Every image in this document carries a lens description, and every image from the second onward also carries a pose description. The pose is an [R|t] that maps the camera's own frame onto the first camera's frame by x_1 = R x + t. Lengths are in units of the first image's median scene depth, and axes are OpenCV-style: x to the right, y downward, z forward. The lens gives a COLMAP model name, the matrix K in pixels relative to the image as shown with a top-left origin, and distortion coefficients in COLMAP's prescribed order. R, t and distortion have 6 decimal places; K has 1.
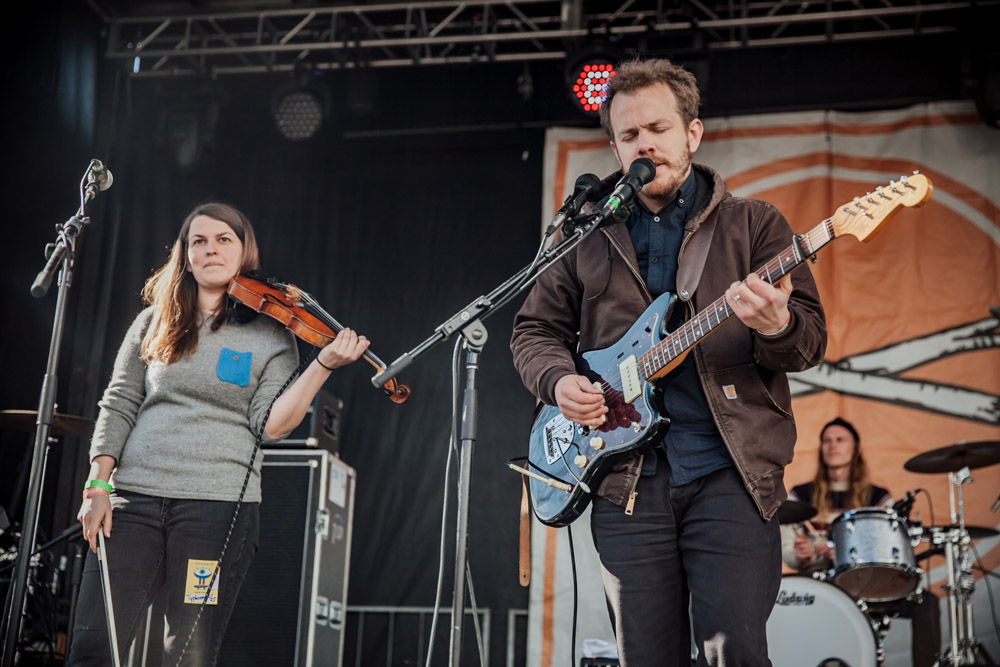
lens RADIAL K [[1392.1, 0, 500.0], [0, 1392.1, 333.5], [0, 0, 1]] dist [-0.040489, -0.015471]
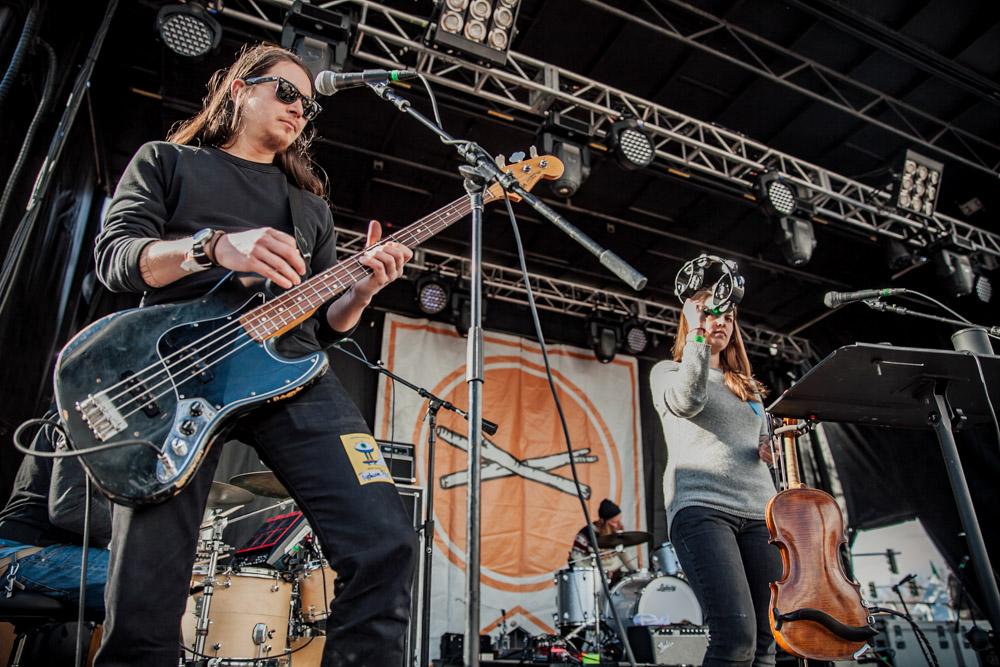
lens RADIAL K [[668.1, 0, 486.0], [0, 668.1, 316.1], [0, 0, 1]] dist [-0.085933, 0.000690]
pose [[0.796438, 0.239189, 0.555405, -0.377636], [-0.133578, 0.965348, -0.224186, 0.040128], [-0.589783, 0.104361, 0.800791, 0.238085]]
